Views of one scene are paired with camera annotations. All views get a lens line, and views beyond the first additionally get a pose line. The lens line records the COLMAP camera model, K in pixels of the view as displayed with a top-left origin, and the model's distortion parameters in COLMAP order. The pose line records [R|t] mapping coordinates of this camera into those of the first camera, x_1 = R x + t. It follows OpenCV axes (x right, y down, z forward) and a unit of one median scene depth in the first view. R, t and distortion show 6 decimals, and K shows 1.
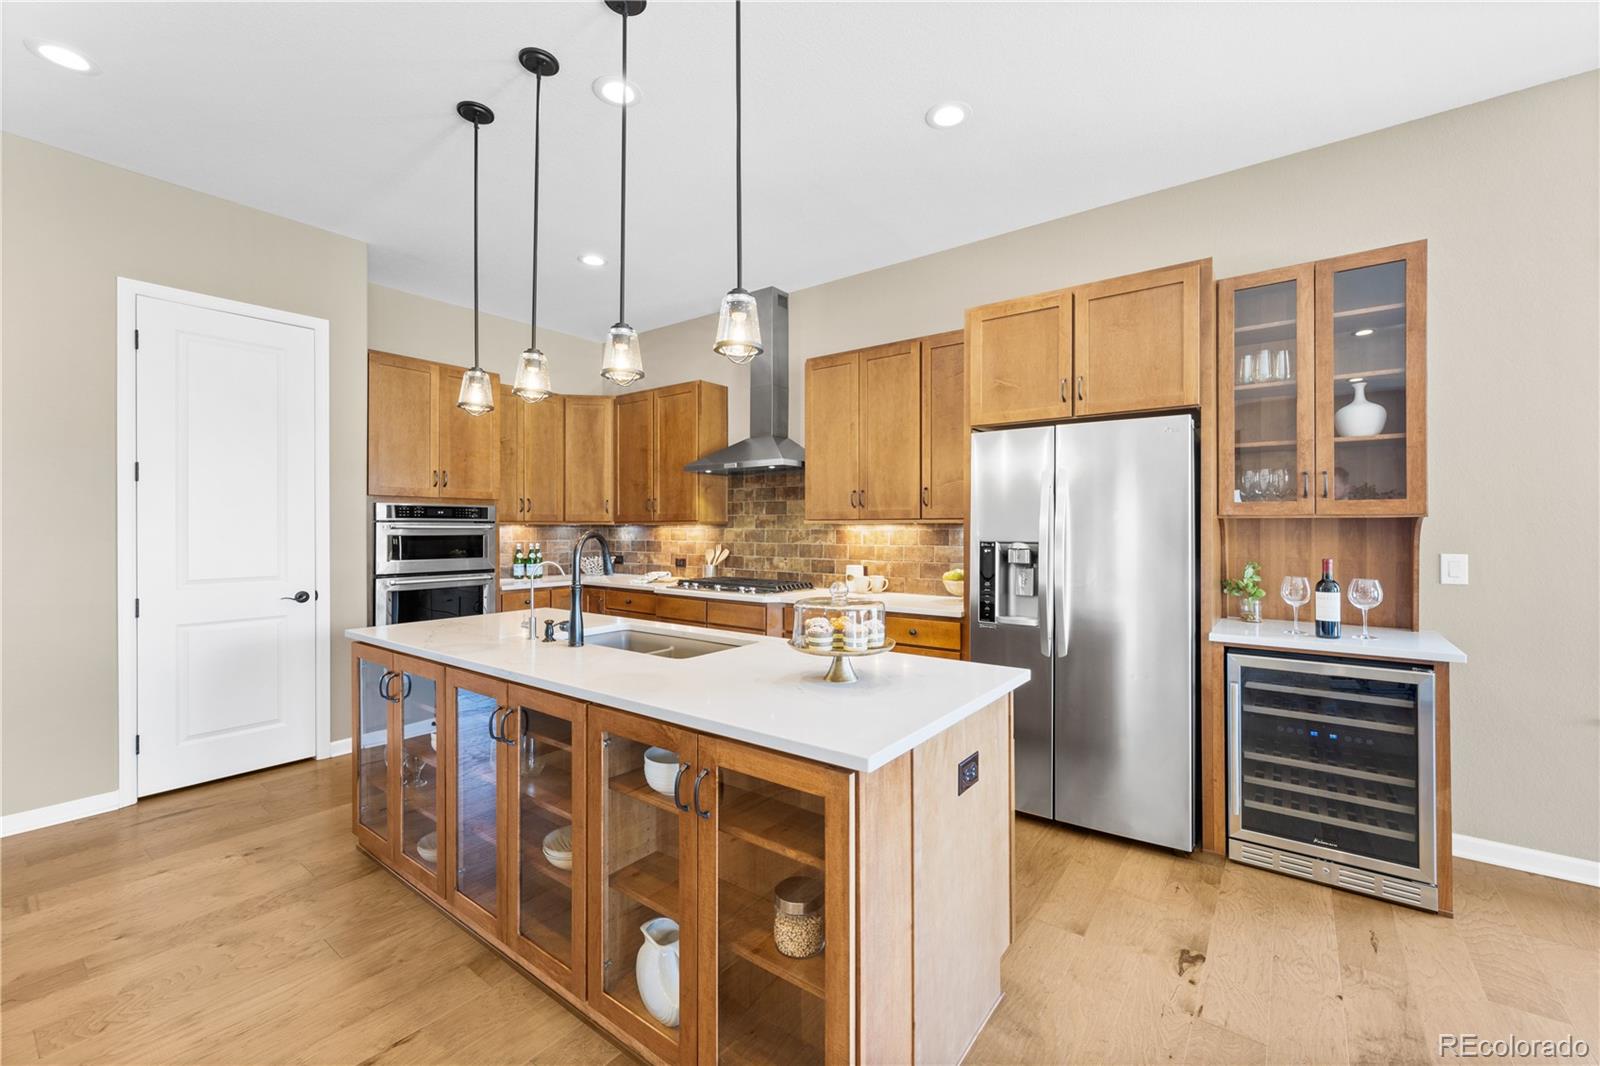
lens RADIAL K [[648.6, 0, 800.0], [0, 648.6, 533.0], [0, 0, 1]] dist [0.001167, -0.000031]
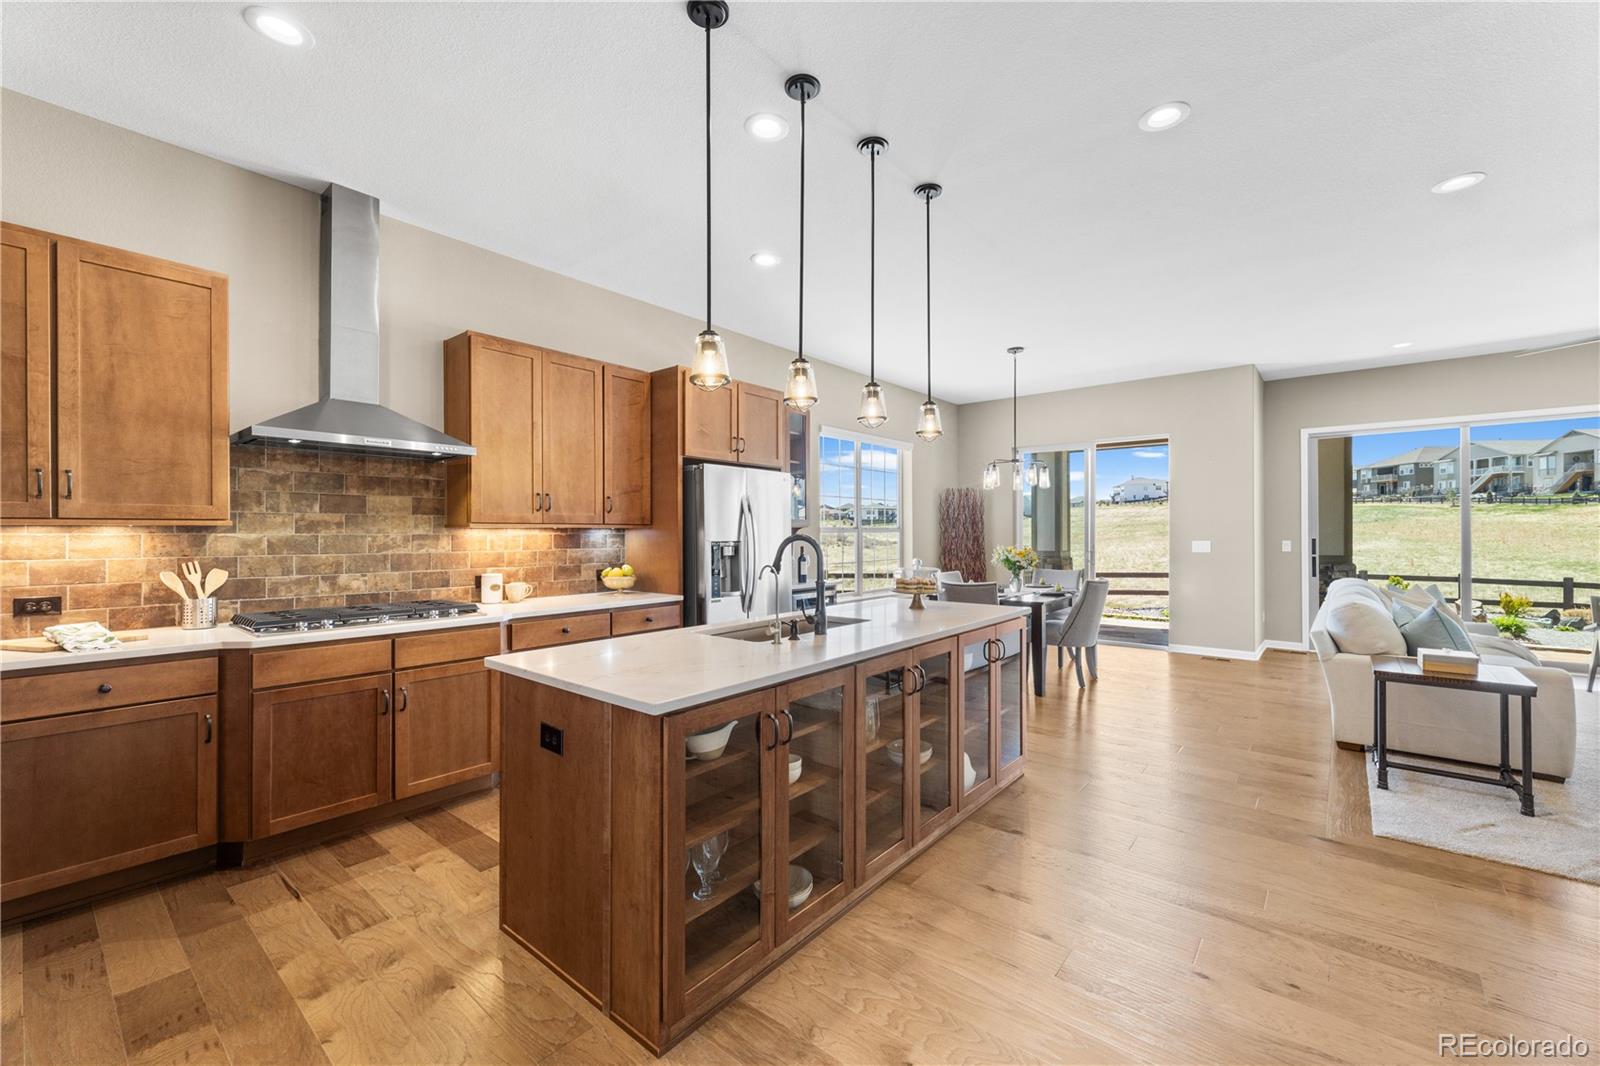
lens RADIAL K [[655.5, 0, 811.1], [0, 655.5, 537.6], [0, 0, 1]] dist [0.000833, -0.000122]
pose [[0.038312, -0.009038, 0.999225, -0.768884], [0.008055, 0.999929, 0.008736, -0.004671], [-0.999233, 0.007714, 0.038382, 0.495991]]
